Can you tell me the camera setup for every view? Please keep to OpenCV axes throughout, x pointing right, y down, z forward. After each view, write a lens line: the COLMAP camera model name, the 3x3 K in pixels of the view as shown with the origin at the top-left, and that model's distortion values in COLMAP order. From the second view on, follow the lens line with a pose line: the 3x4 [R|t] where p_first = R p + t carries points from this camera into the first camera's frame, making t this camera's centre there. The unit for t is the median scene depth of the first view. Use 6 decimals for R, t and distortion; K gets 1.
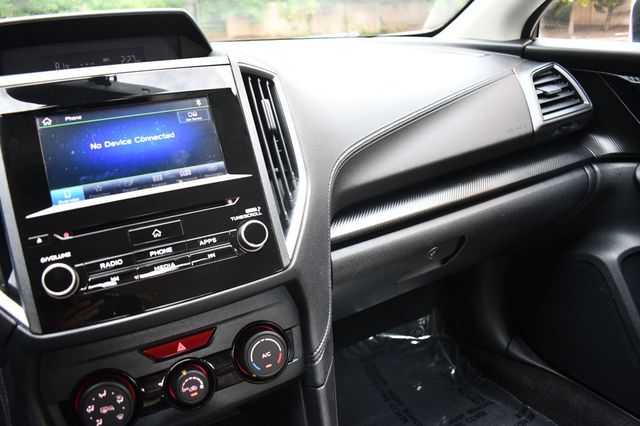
lens RADIAL K [[489.7, 0, 320.0], [0, 489.7, 213.0], [0, 0, 1]] dist [-0.097503, 0.006508]
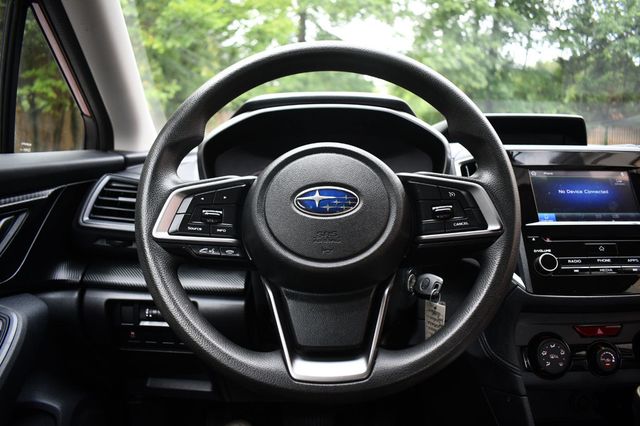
lens RADIAL K [[489.7, 0, 320.0], [0, 489.7, 213.0], [0, 0, 1]] dist [-0.097503, 0.006508]
pose [[0.884562, 0.099878, -0.455604, -0.405243], [-0.199280, 0.964089, -0.175557, 0.335584], [0.421708, 0.246084, 0.872700, -0.651017]]
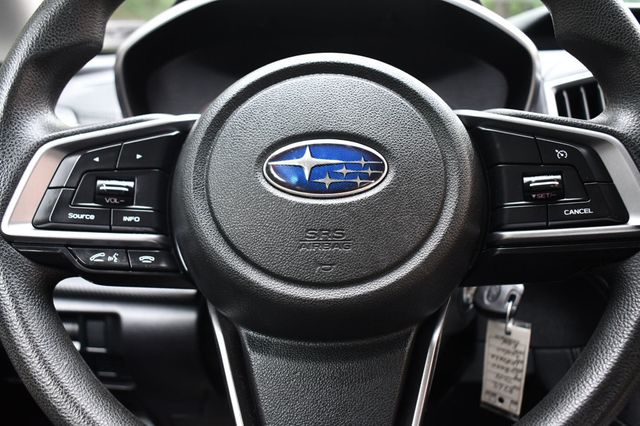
lens RADIAL K [[643.5, 0, 320.0], [0, 643.5, 213.0], [0, 0, 1]] dist [-0.077320, -0.000685]
pose [[0.878830, 0.155769, -0.450991, -0.539937], [-0.205429, 0.976643, -0.062986, 0.224305], [0.430646, 0.148000, 0.890303, -0.383693]]
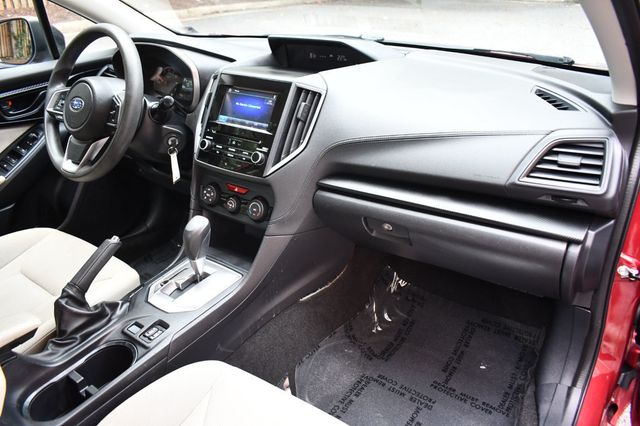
lens RADIAL K [[489.7, 0, 320.0], [0, 489.7, 213.0], [0, 0, 1]] dist [-0.097503, 0.006508]
pose [[0.450645, 0.439868, -0.776811, 1.854372], [-0.311649, 0.892948, 0.324836, -0.549884], [0.836537, 0.095706, 0.539487, 0.003185]]
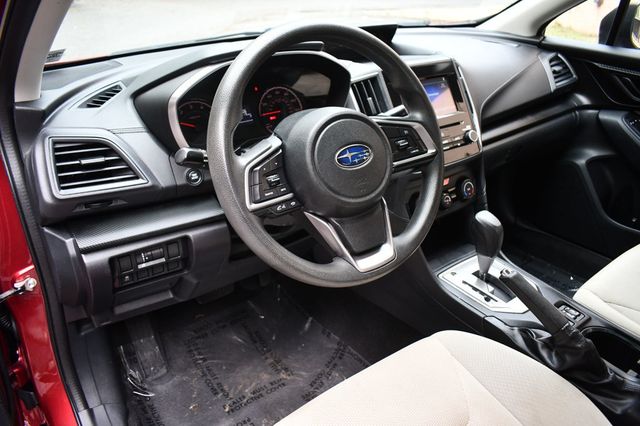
lens RADIAL K [[489.7, 0, 320.0], [0, 489.7, 213.0], [0, 0, 1]] dist [-0.097503, 0.006508]
pose [[0.989704, -0.019644, 0.141773, -1.163752], [0.003292, 0.993399, 0.114665, 0.135025], [-0.143090, -0.113018, 0.983236, -1.225990]]
